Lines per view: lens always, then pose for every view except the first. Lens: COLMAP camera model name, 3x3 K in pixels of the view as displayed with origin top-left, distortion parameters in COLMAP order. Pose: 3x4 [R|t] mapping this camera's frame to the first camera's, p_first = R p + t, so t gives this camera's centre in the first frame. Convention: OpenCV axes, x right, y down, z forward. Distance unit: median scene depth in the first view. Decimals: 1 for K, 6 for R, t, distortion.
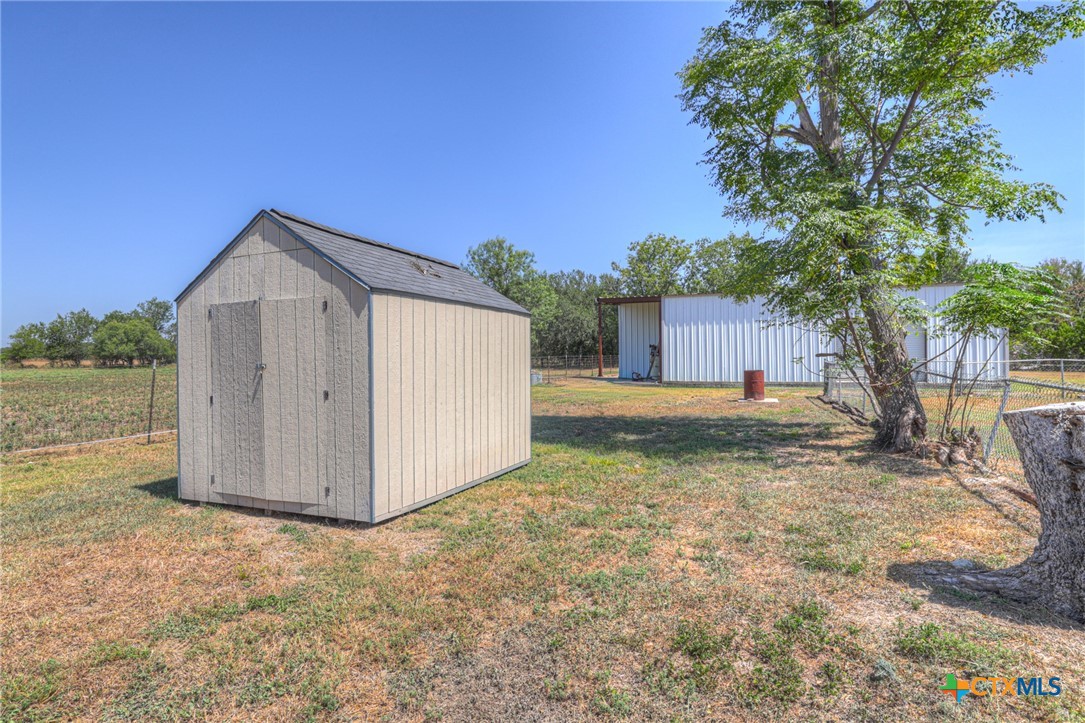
lens RADIAL K [[560.6, 0, 542.5], [0, 560.6, 361.5], [0, 0, 1]] dist [0.000011, -0.000005]
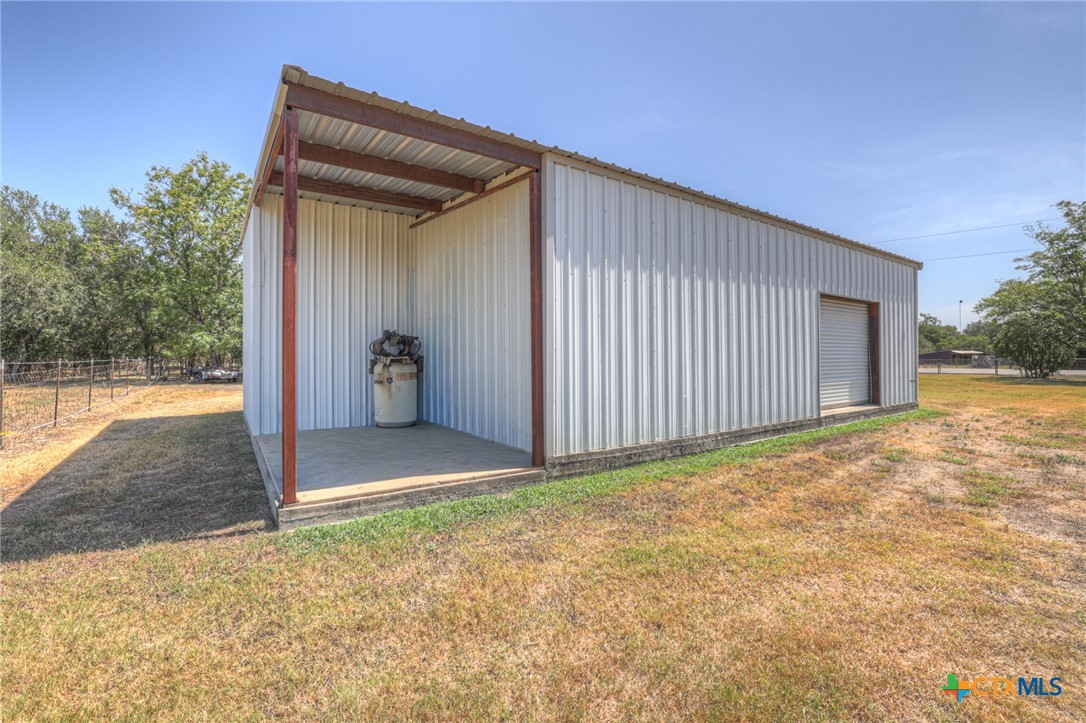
lens RADIAL K [[465.3, 0, 543.0], [0, 465.3, 361.5], [0, 0, 1]] dist [-0.046432, 0.016375]
pose [[0.587819, -0.001449, 0.808991, 0.013091], [0.001000, 0.999999, 0.001065, -0.005862], [-0.808992, 0.000183, 0.587820, 0.391803]]
